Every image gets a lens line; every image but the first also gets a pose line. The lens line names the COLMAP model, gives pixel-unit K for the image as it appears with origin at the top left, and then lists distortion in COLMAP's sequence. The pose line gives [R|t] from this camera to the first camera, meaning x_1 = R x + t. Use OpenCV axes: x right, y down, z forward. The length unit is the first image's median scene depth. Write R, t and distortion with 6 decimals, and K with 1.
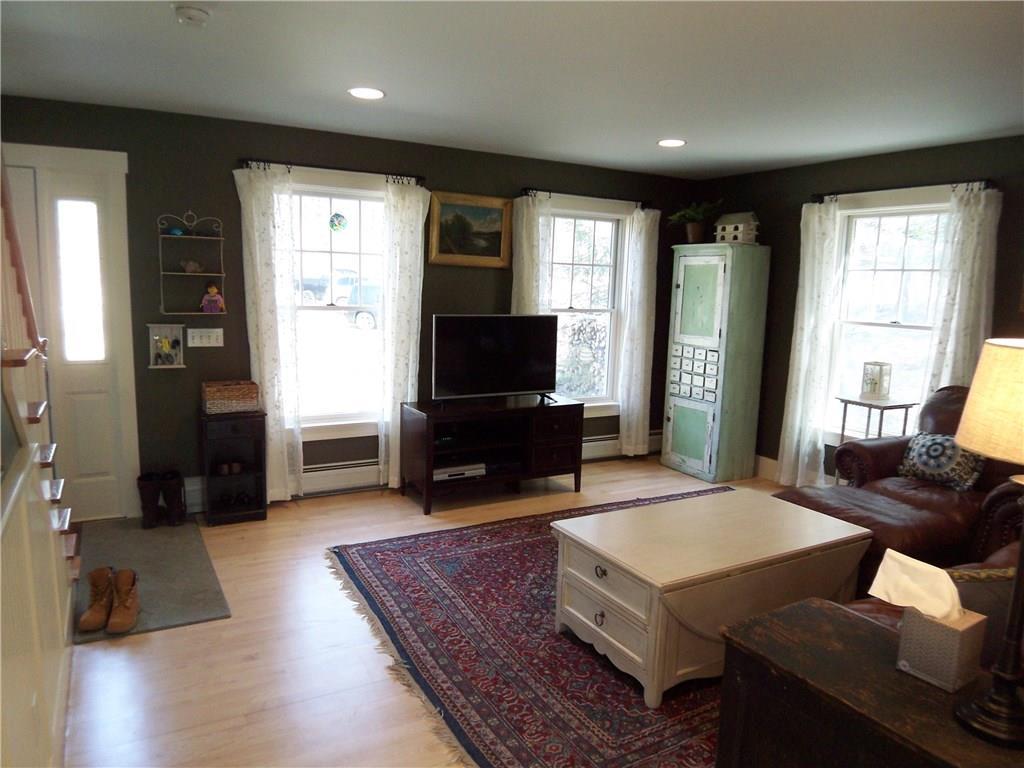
lens RADIAL K [[687.3, 0, 506.4], [0, 687.3, 388.9], [0, 0, 1]] dist [-0.021676, -0.031932]
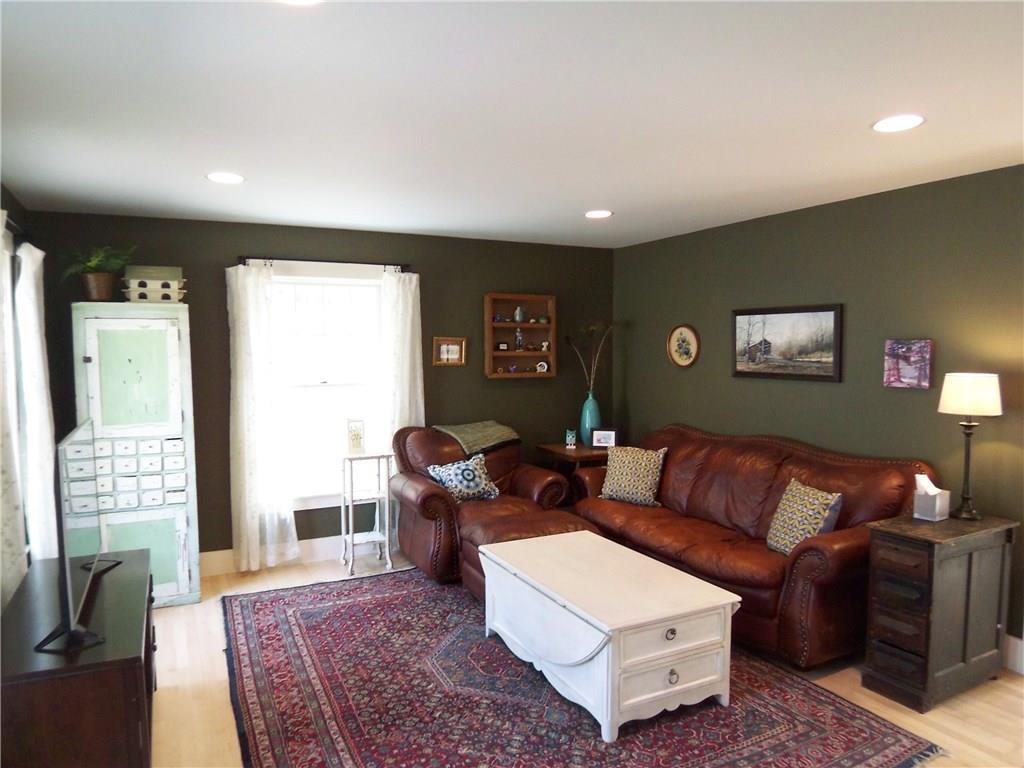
lens RADIAL K [[687.3, 0, 505.7], [0, 687.3, 380.9], [0, 0, 1]] dist [-0.021676, -0.031932]
pose [[0.061276, -0.080739, 0.994850, -0.444764], [0.162802, 0.984183, 0.069846, -0.113503], [-0.984754, 0.157684, 0.073451, 0.557612]]
